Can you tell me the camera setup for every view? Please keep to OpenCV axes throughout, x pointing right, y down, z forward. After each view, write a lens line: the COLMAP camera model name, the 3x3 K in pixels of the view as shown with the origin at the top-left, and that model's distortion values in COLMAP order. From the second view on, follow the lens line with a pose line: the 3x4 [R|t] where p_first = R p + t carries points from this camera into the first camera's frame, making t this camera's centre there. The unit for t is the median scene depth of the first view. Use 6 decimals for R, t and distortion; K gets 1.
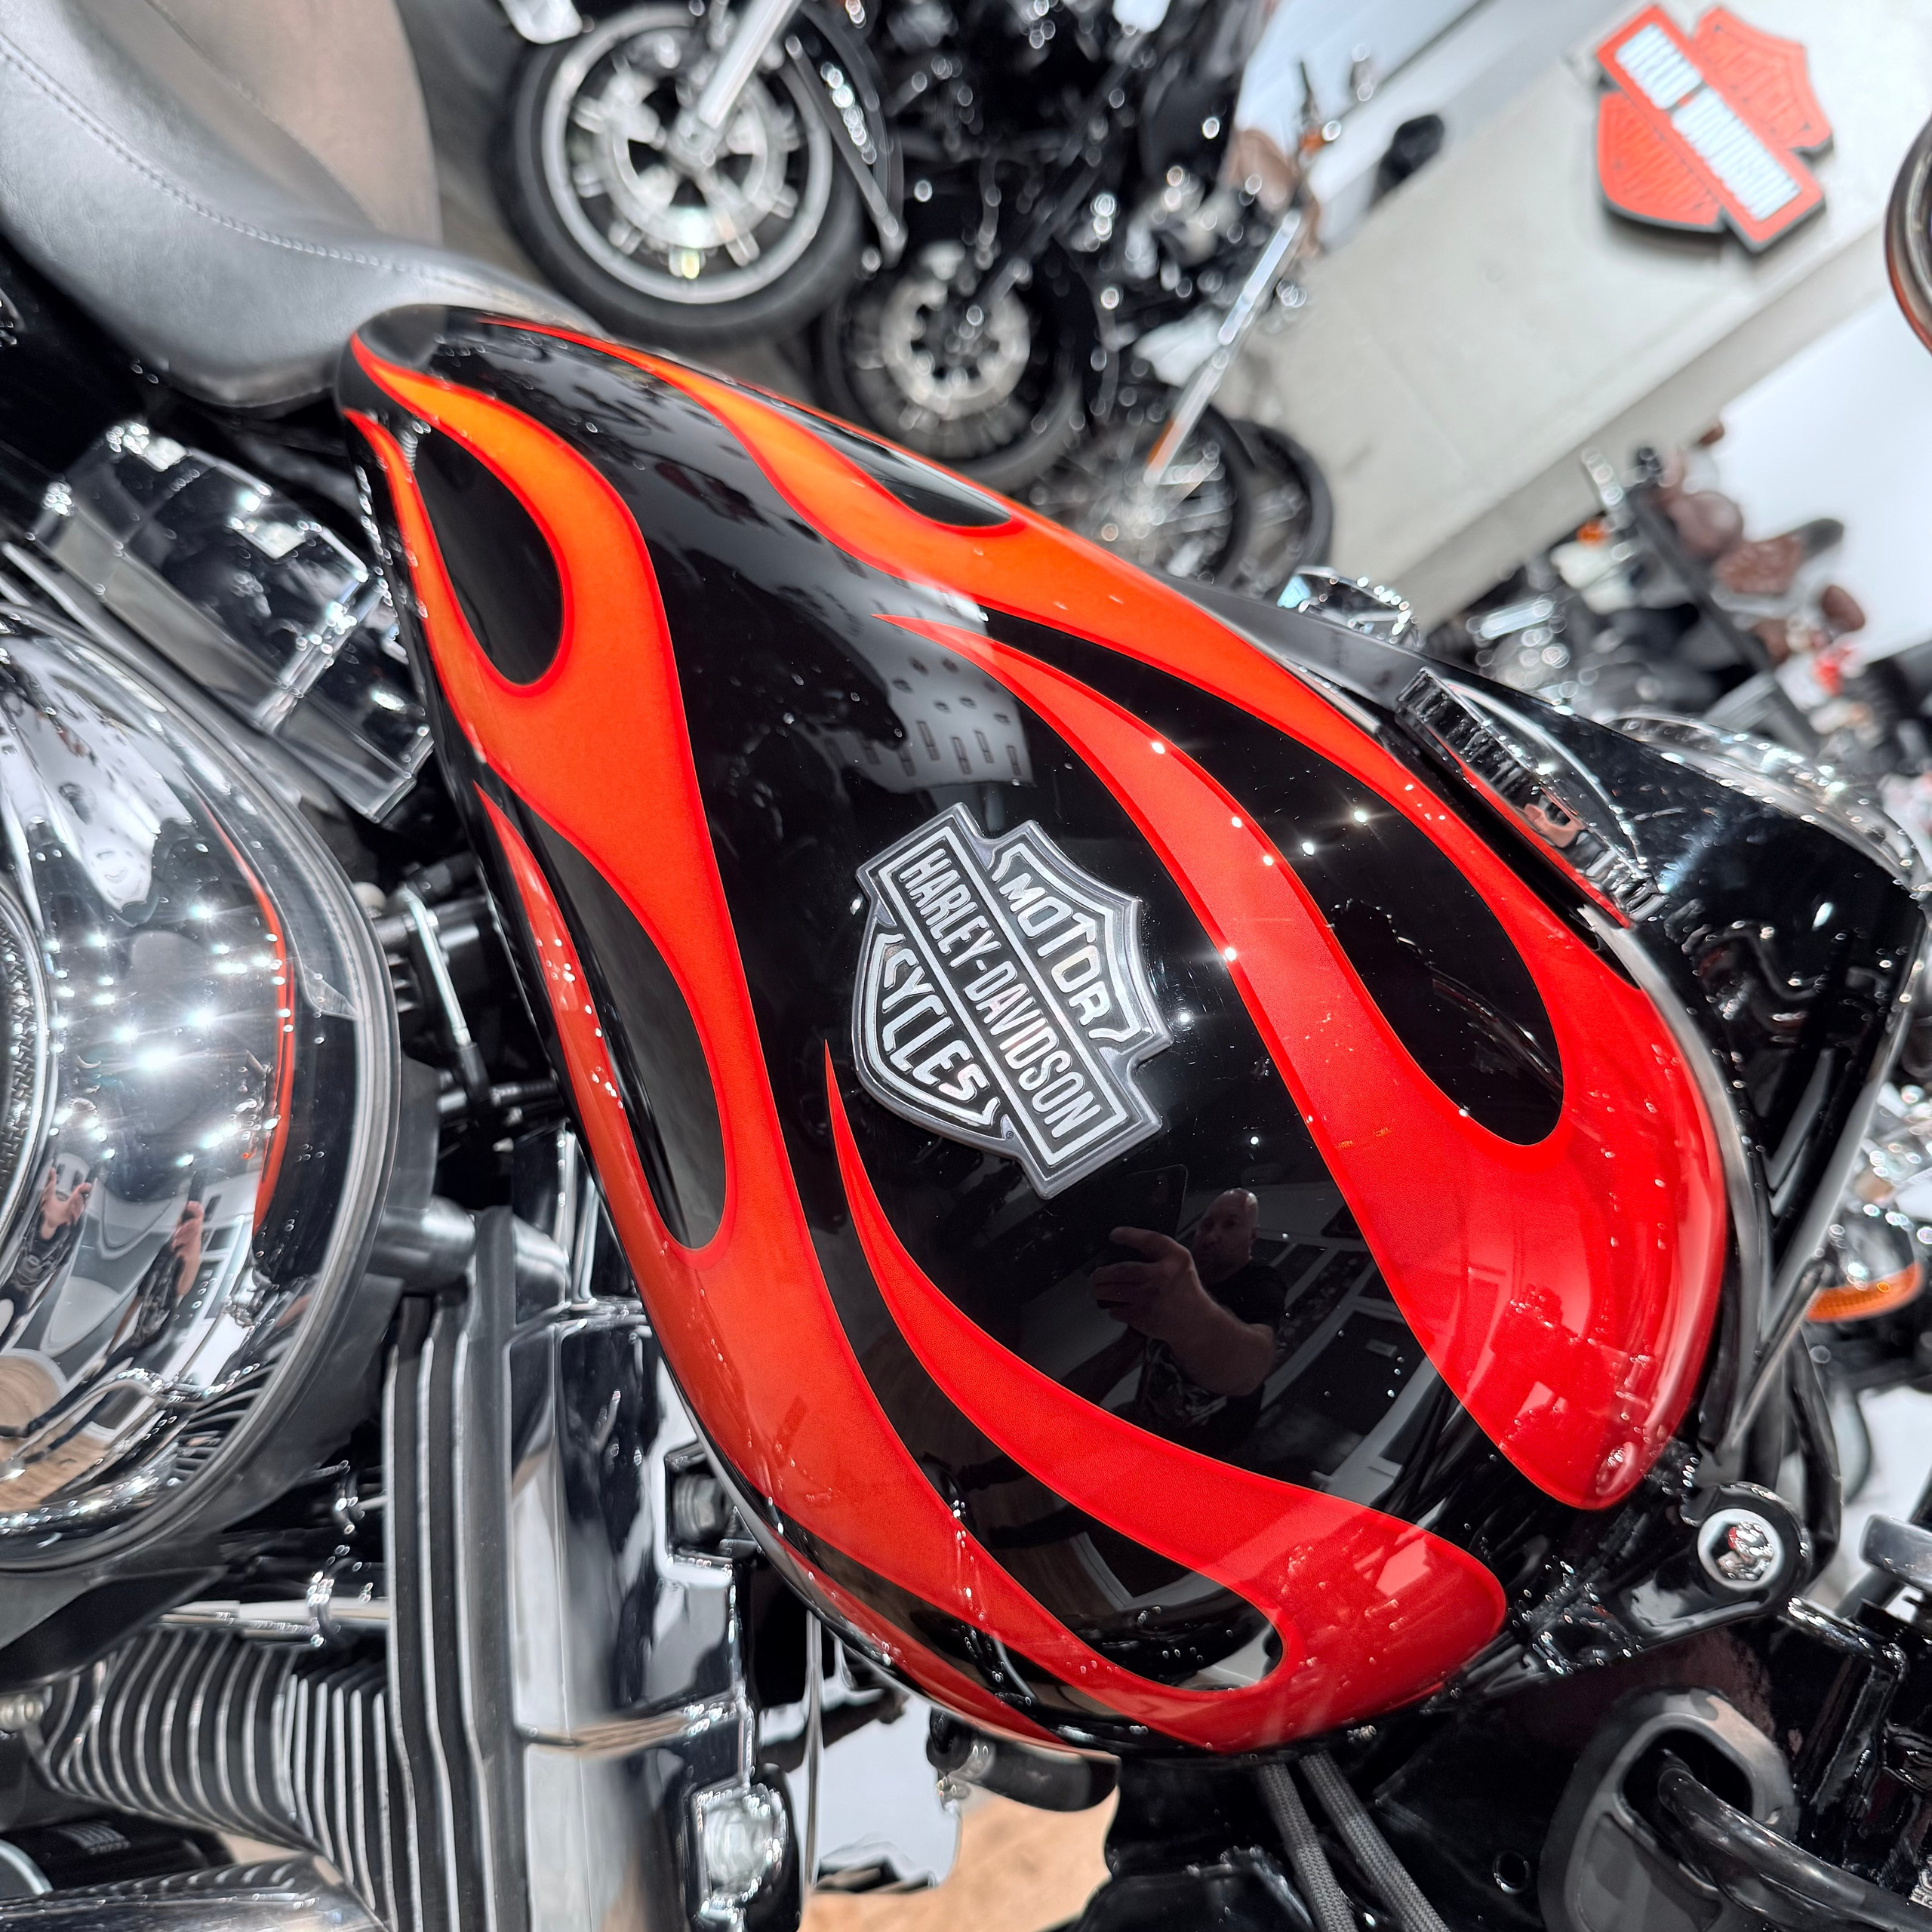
lens RADIAL K [[1887.2, 0, 968.5], [0, 1887.2, 935.7], [0, 0, 1]] dist [-0.007111, -0.002176]
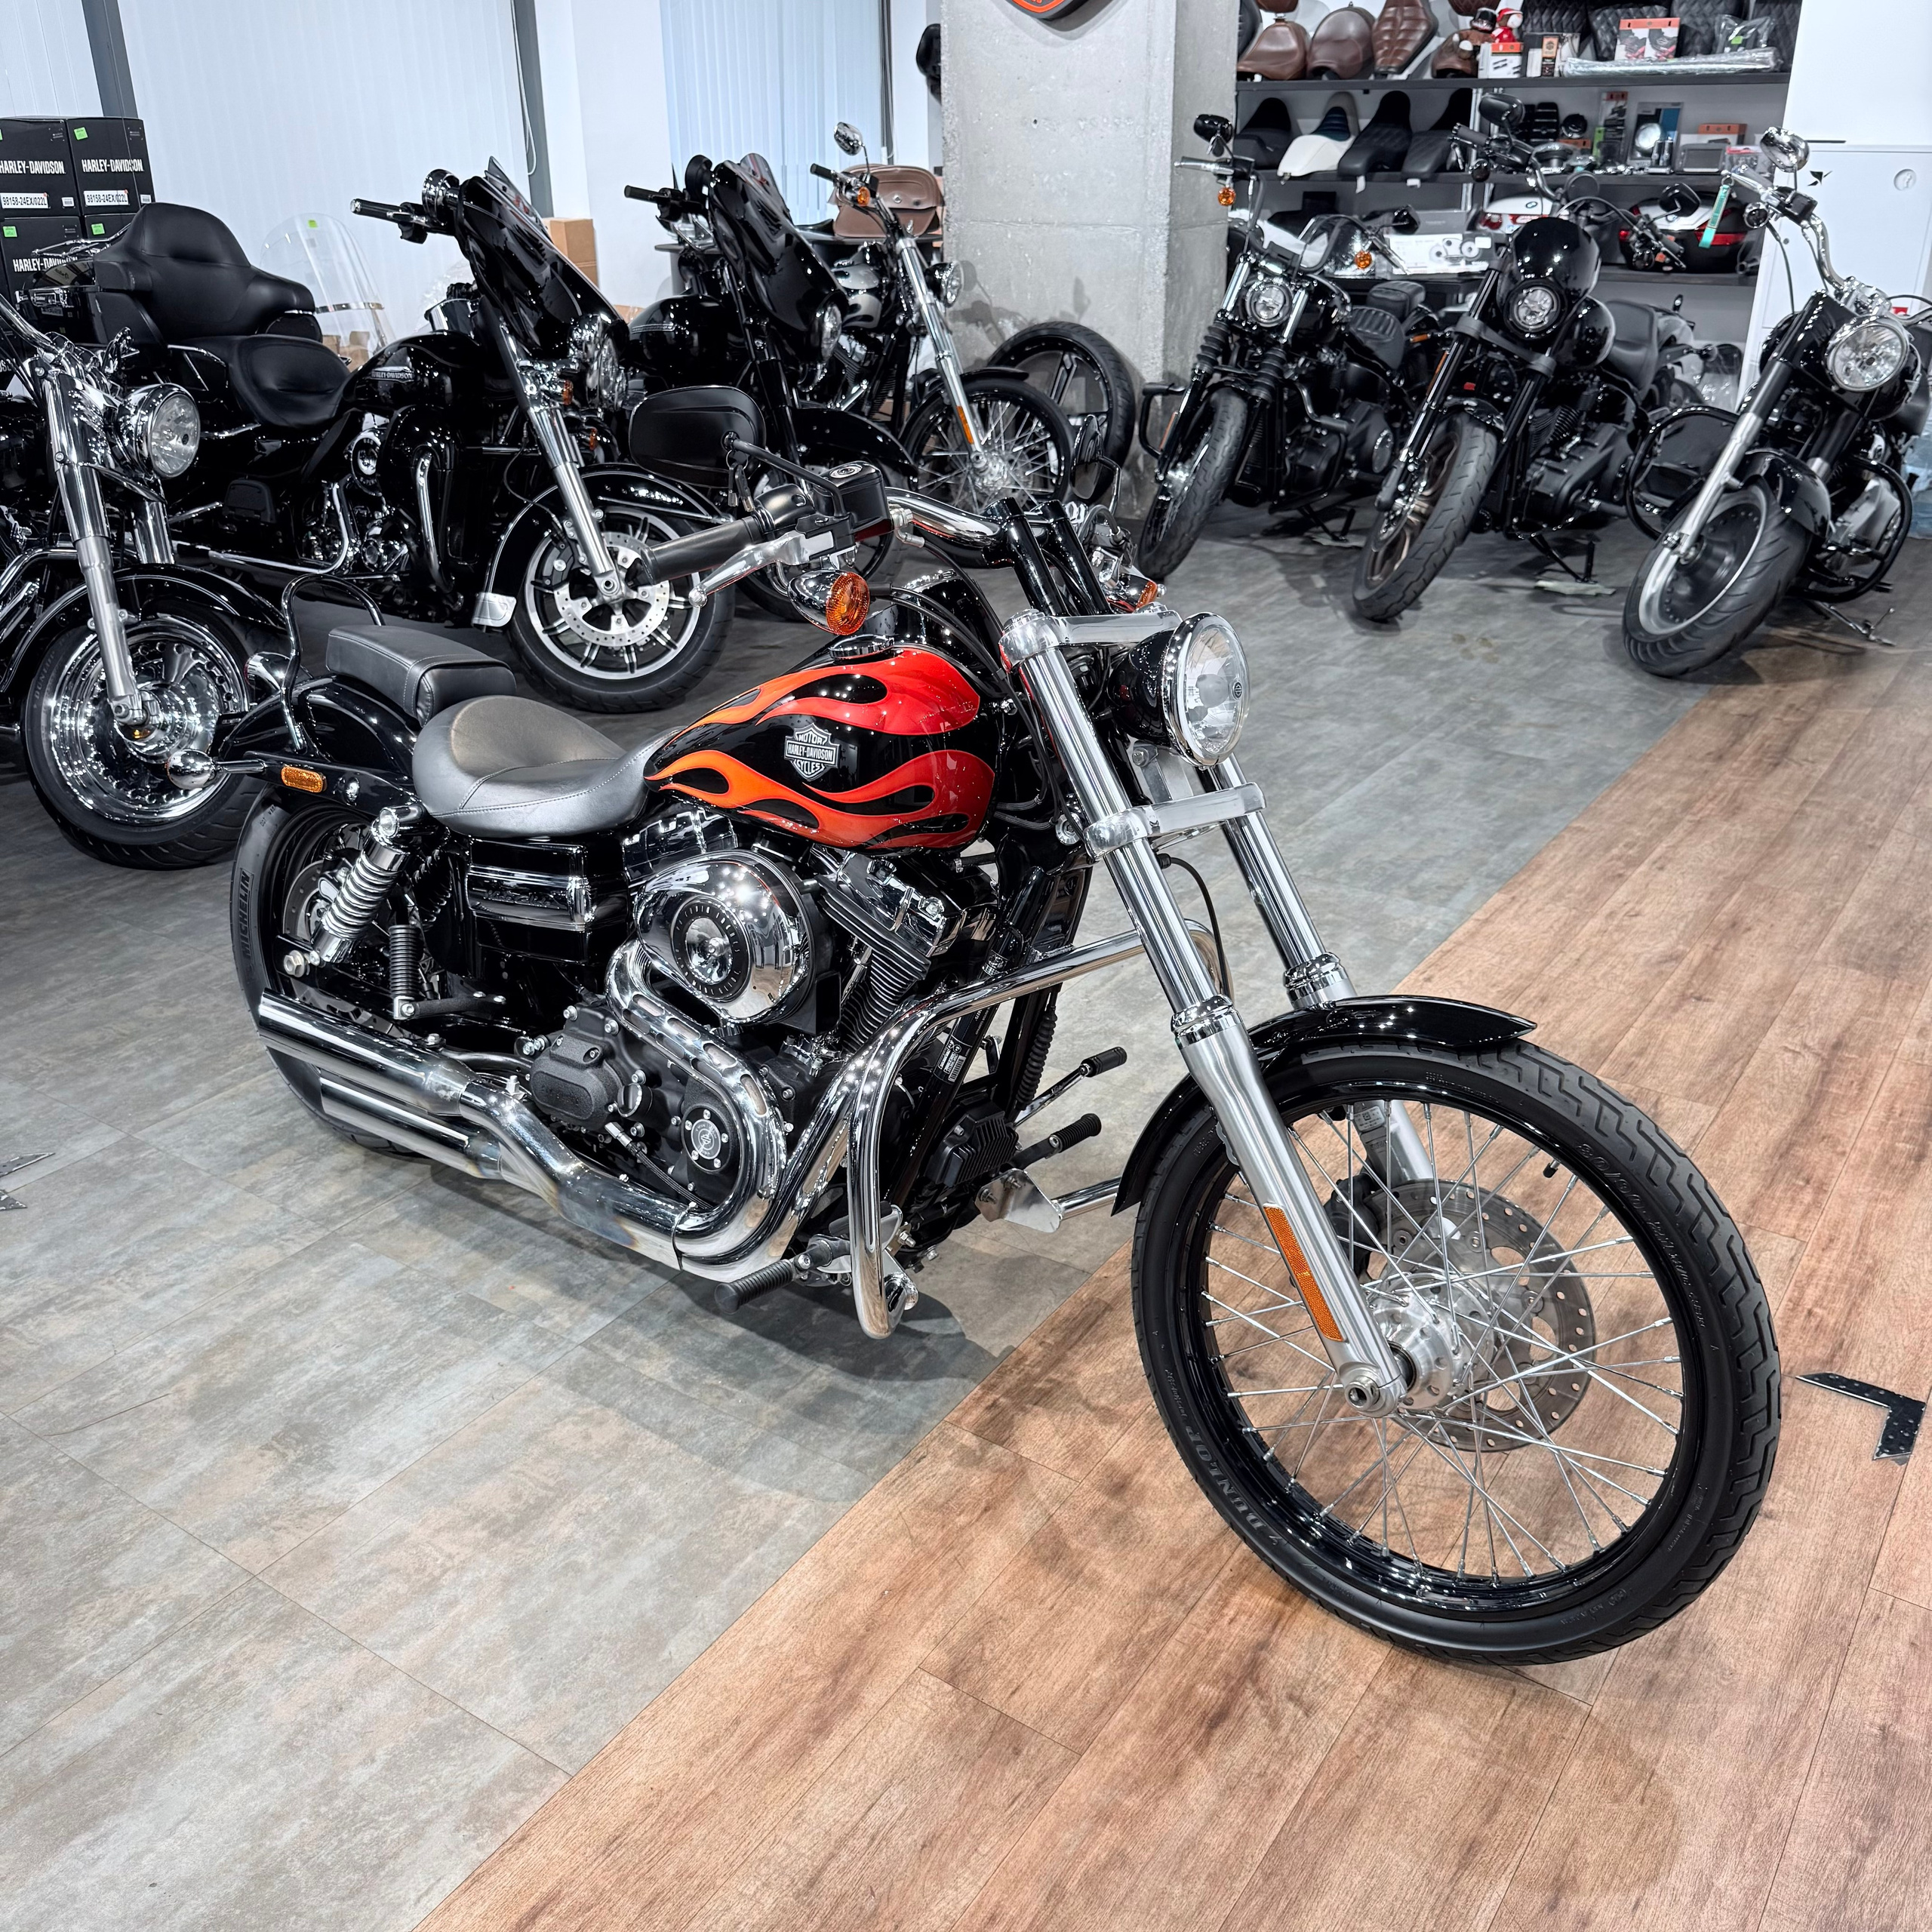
lens RADIAL K [[1803.3, 0, 960.1], [0, 1803.3, 967.3], [0, 0, 1]] dist [0.180451, -0.399846]
pose [[0.620687, -0.758364, -0.199078, 0.888627], [0.760955, 0.643839, -0.080115, 1.226333], [0.188931, -0.101763, 0.976703, -4.318774]]
